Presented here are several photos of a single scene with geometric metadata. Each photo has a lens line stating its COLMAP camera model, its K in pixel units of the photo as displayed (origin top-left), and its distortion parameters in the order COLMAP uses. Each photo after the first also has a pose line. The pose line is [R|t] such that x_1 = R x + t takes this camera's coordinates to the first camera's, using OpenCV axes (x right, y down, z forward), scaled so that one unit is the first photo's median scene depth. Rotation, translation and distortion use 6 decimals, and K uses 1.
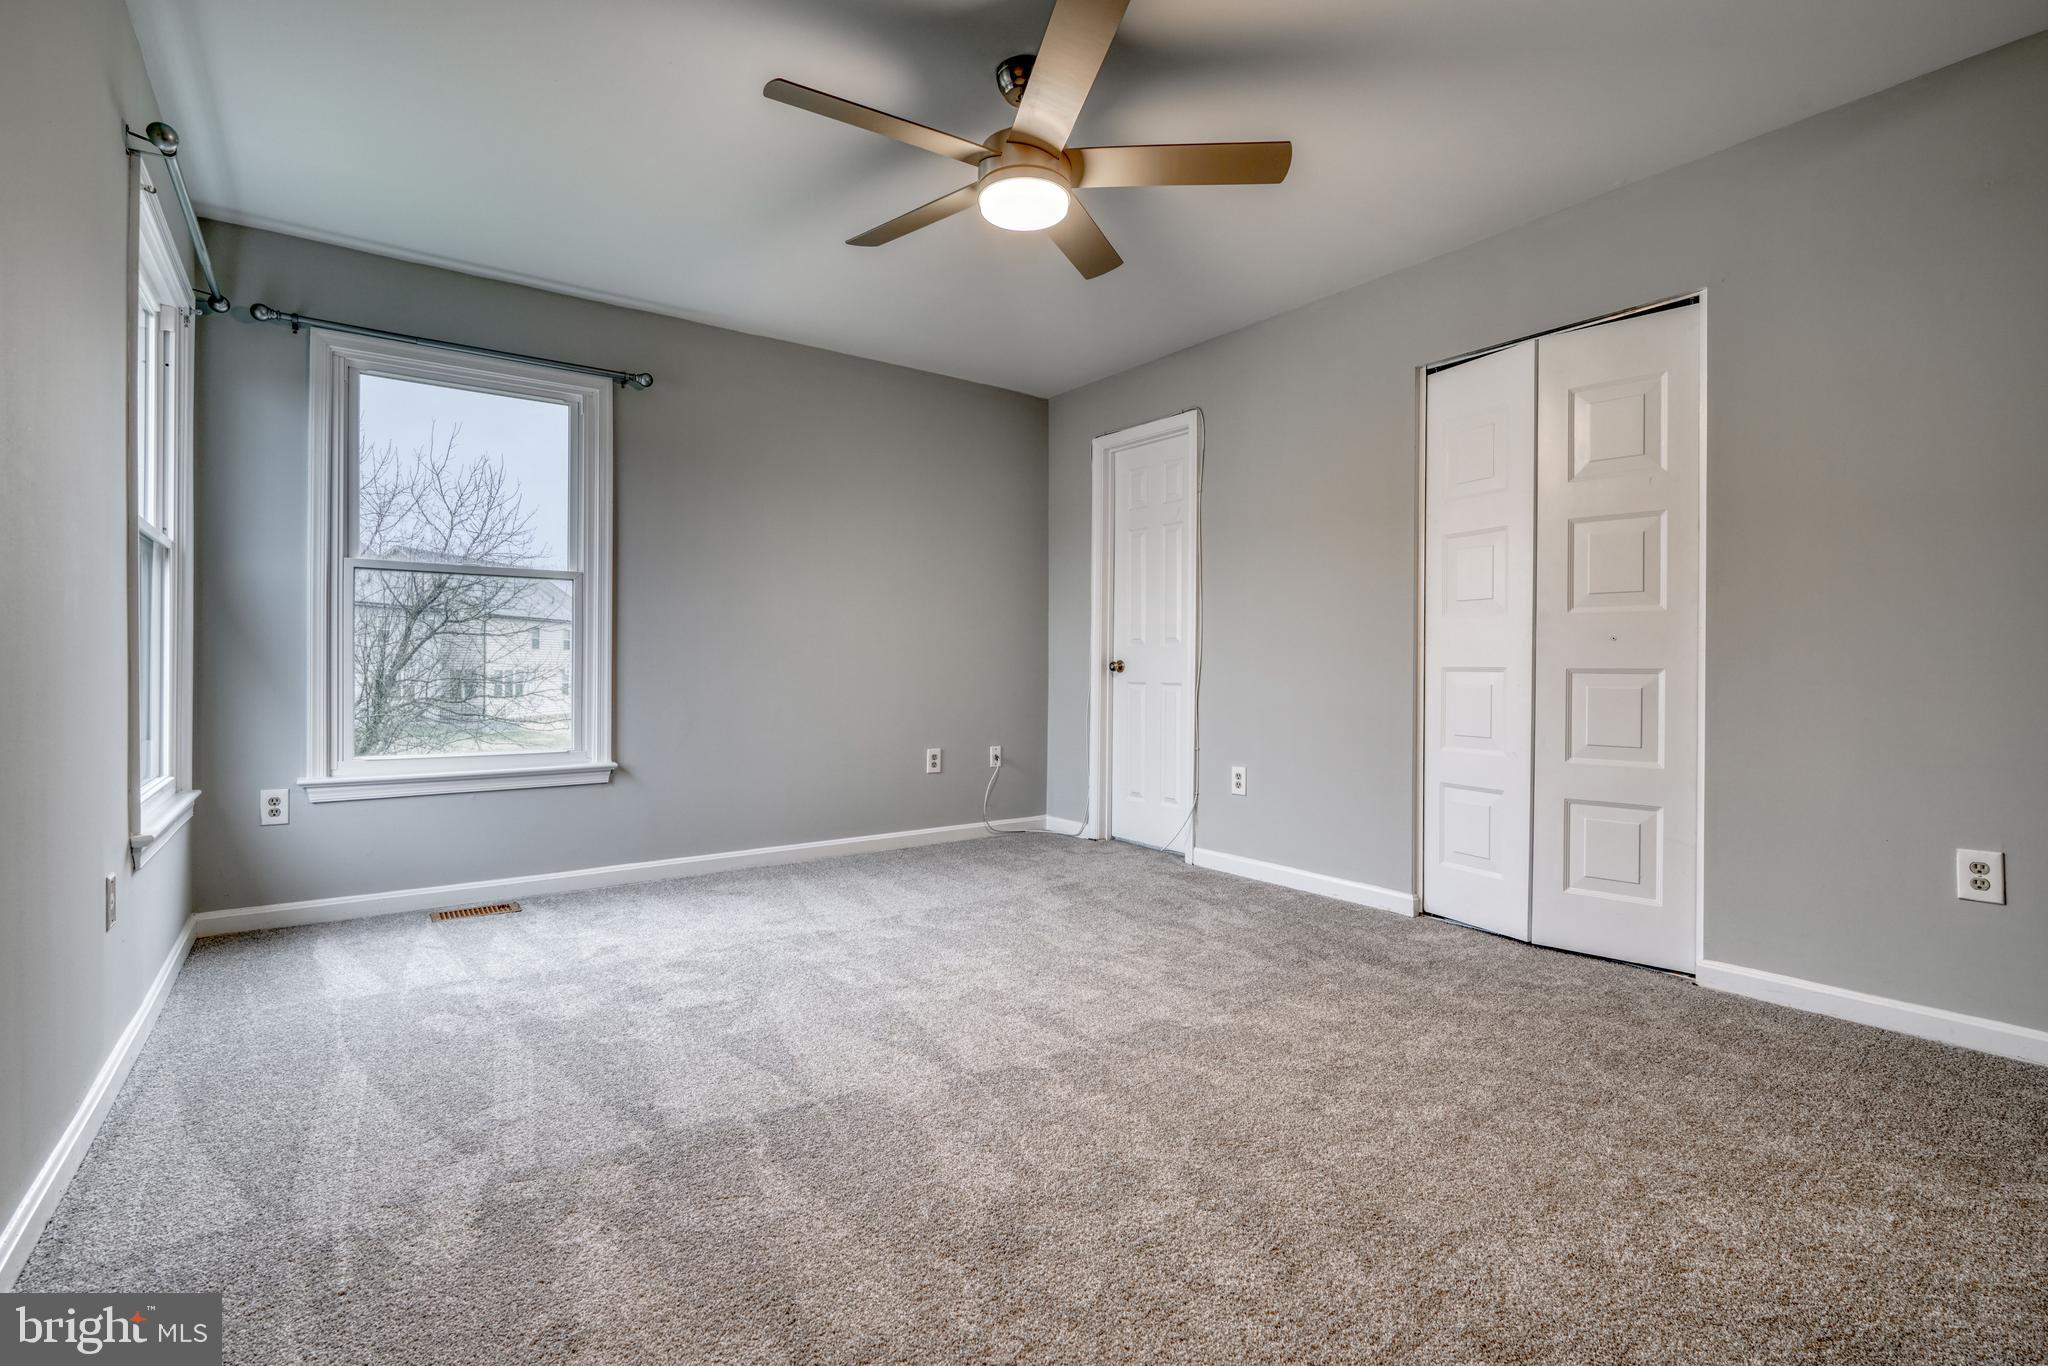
lens RADIAL K [[935.1, 0, 1014.1], [0, 935.1, 667.4], [0, 0, 1]] dist [-0.014431, 0.006365]
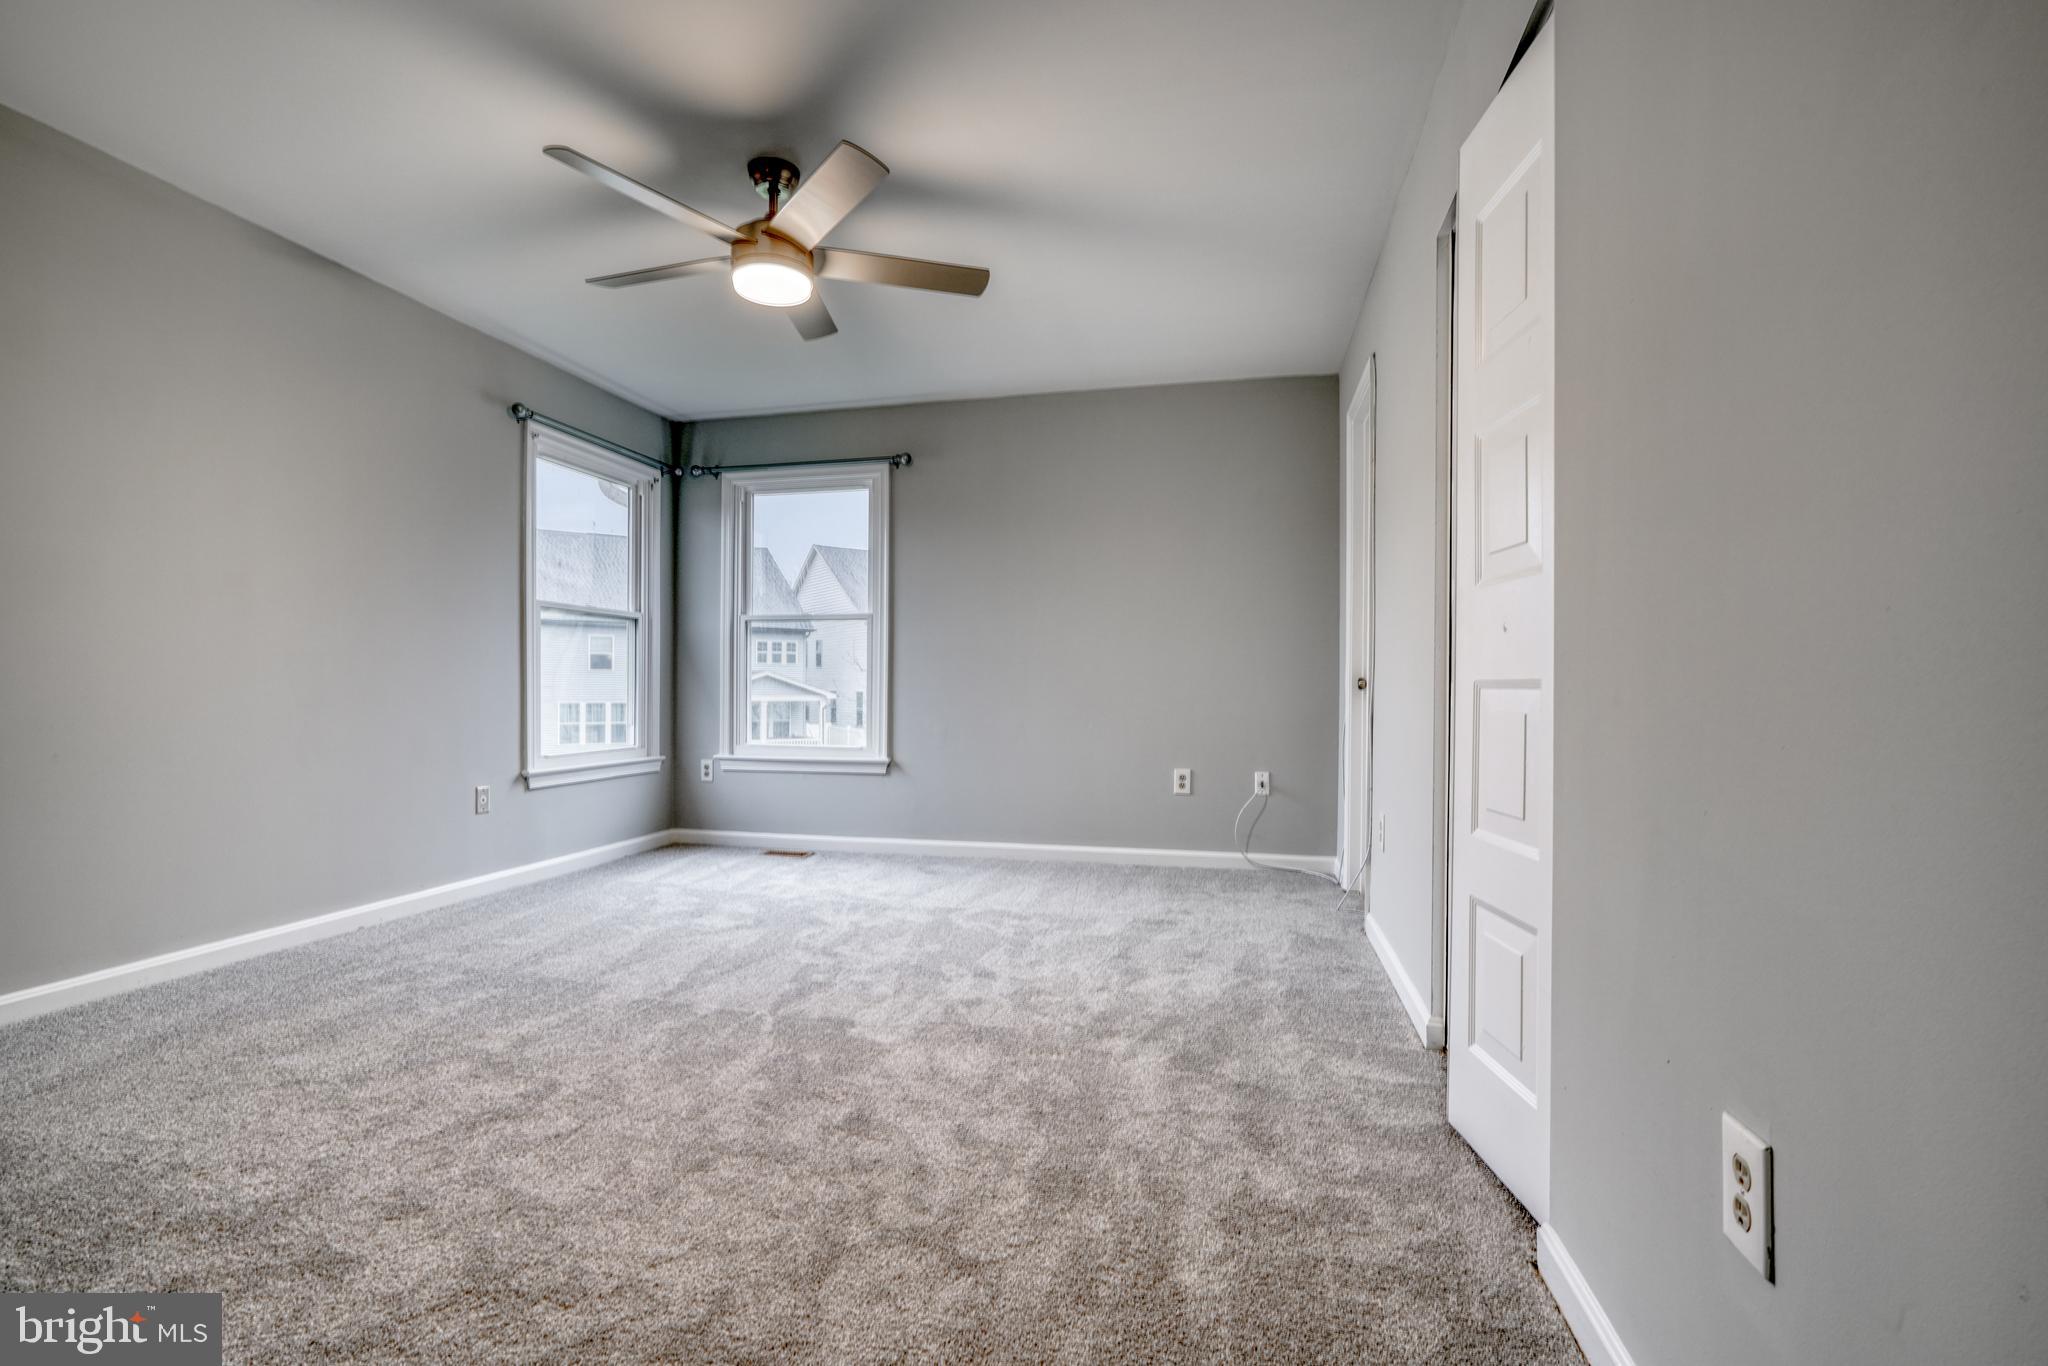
lens RADIAL K [[935.1, 0, 1006.3], [0, 935.1, 685.2], [0, 0, 1]] dist [-0.014431, 0.006365]
pose [[0.644672, -0.001370, -0.764458, 0.754673], [-0.001285, 0.999995, -0.002876, 0.003693], [0.764458, 0.002836, 0.644667, 0.324668]]
